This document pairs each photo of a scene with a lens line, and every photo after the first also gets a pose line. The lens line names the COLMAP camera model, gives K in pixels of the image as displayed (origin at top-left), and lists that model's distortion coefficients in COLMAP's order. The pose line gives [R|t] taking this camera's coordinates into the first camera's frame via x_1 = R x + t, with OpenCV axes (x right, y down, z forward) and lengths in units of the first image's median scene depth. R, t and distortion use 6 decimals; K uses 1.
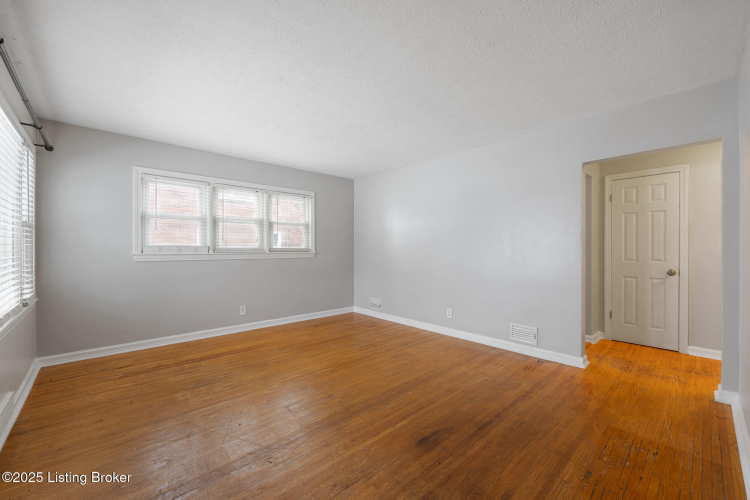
lens RADIAL K [[309.3, 0, 372.0], [0, 309.3, 249.4], [0, 0, 1]] dist [0.000685, -0.000068]
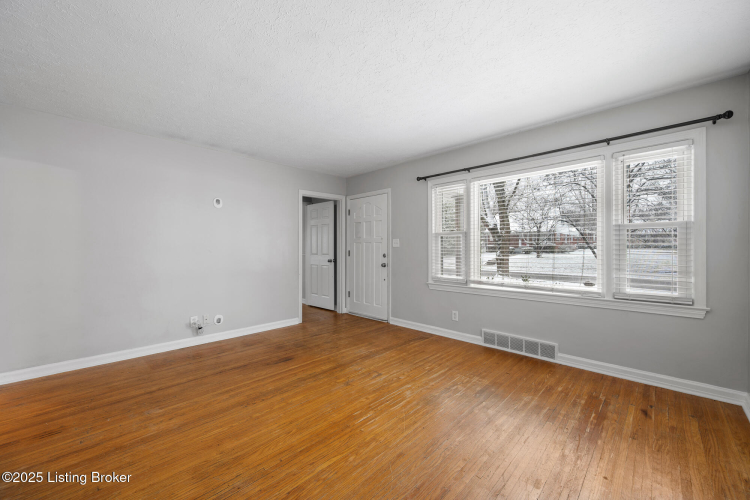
lens RADIAL K [[289.6, 0, 373.0], [0, 289.6, 251.1], [0, 0, 1]] dist [-0.000007, -0.000147]
pose [[-0.998262, 0.002353, -0.058886, -0.145199], [0.002088, 0.999987, 0.004560, 0.000856], [0.058896, 0.004430, -0.998254, 1.767868]]
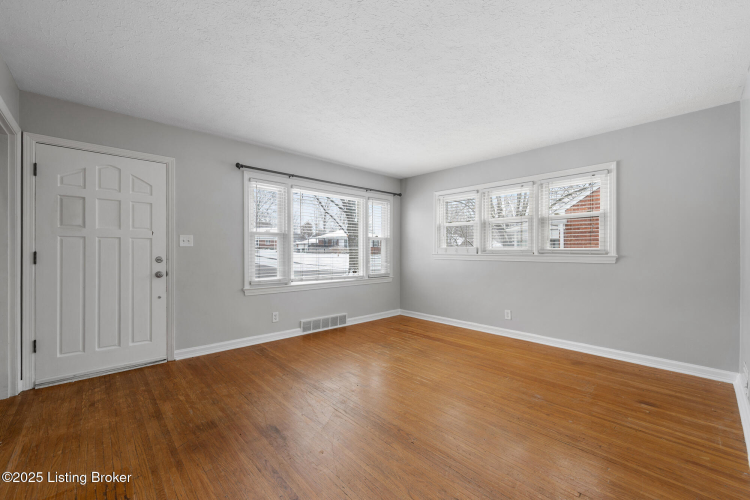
lens RADIAL K [[309.3, 0, 372.0], [0, 309.3, 249.4], [0, 0, 1]] dist [0.000685, -0.000068]
pose [[-0.003563, -0.000968, -0.999993, 0.827156], [-0.002556, 0.999996, -0.000959, -0.003574], [0.999990, 0.002553, -0.003566, 0.895707]]
